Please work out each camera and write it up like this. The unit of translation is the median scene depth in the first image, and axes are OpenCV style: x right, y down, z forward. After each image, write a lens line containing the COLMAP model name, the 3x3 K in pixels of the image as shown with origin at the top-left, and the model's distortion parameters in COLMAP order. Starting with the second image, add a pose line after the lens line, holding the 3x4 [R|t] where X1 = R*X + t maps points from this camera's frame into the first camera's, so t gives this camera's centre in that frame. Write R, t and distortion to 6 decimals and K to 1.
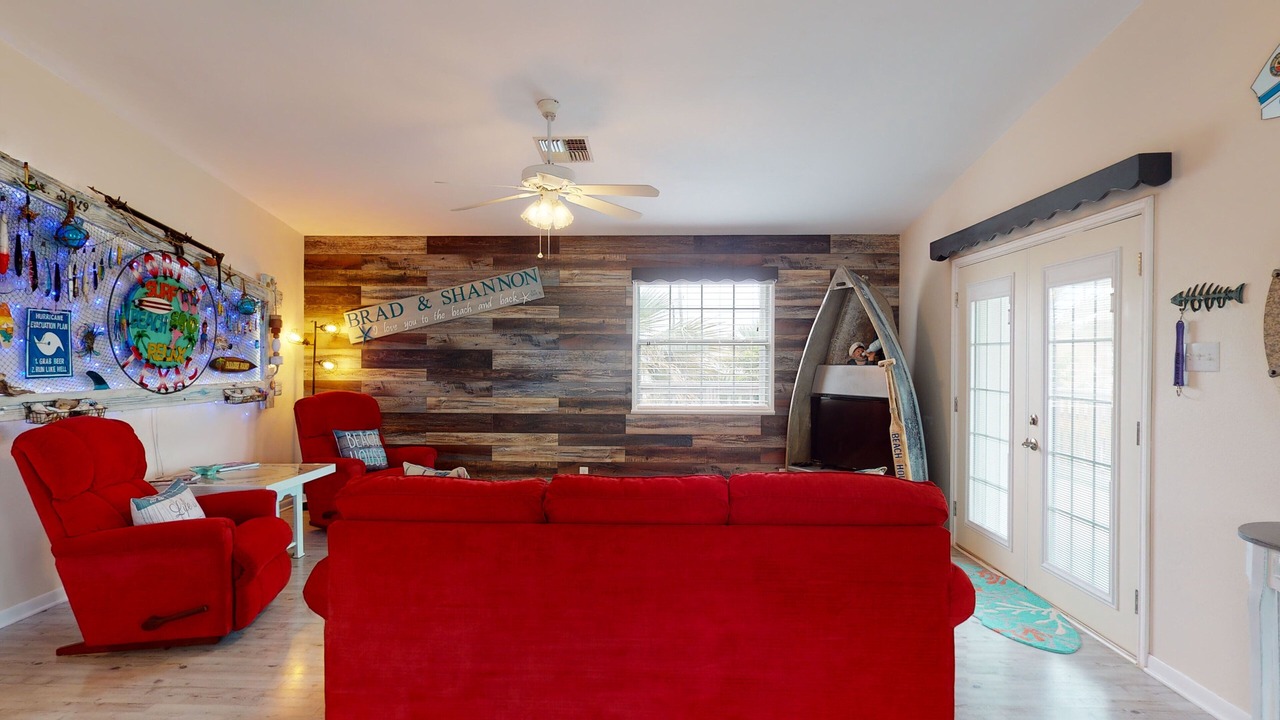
lens RADIAL K [[650.8, 0, 642.1], [0, 650.8, 362.4], [0, 0, 1]] dist [-0.004726, -0.000926]
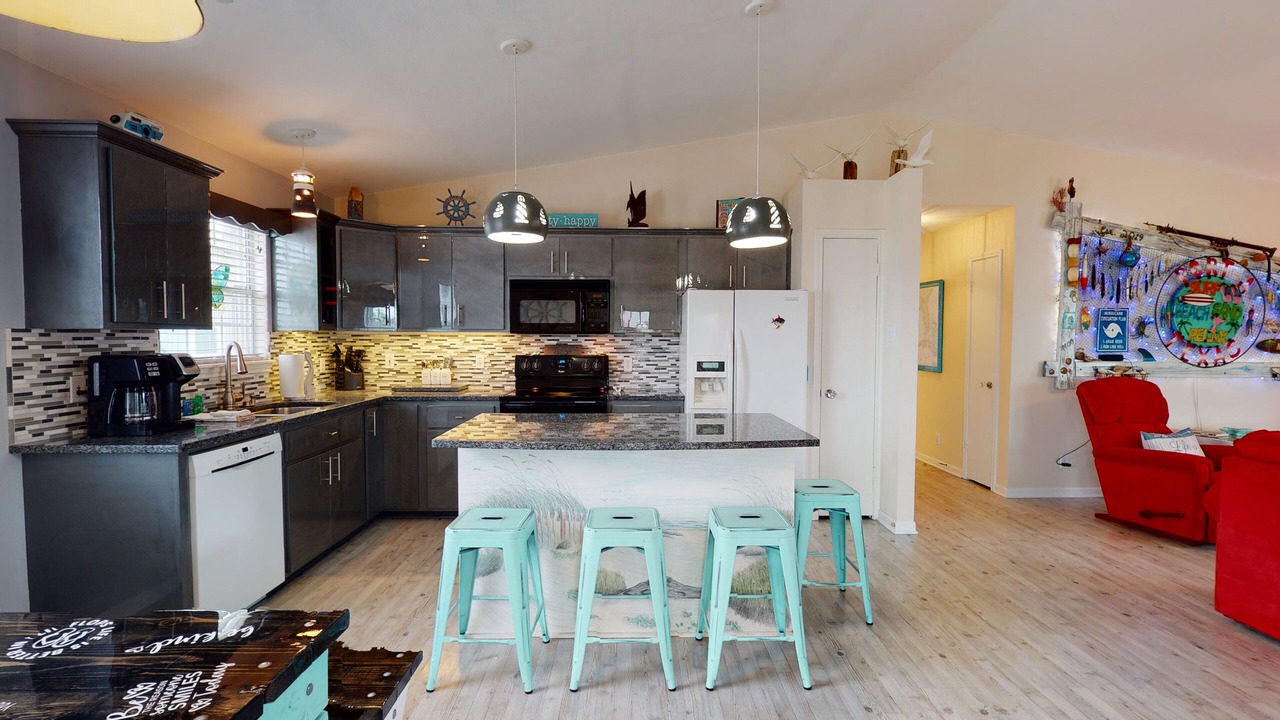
lens RADIAL K [[595.1, 0, 637.0], [0, 595.1, 363.5], [0, 0, 1]] dist [-0.000915, -0.000228]
pose [[0.045070, 0.041123, -0.998137, 0.416324], [-0.010288, 0.999118, 0.040699, 0.004081], [0.998931, 0.008434, 0.045453, -0.190498]]
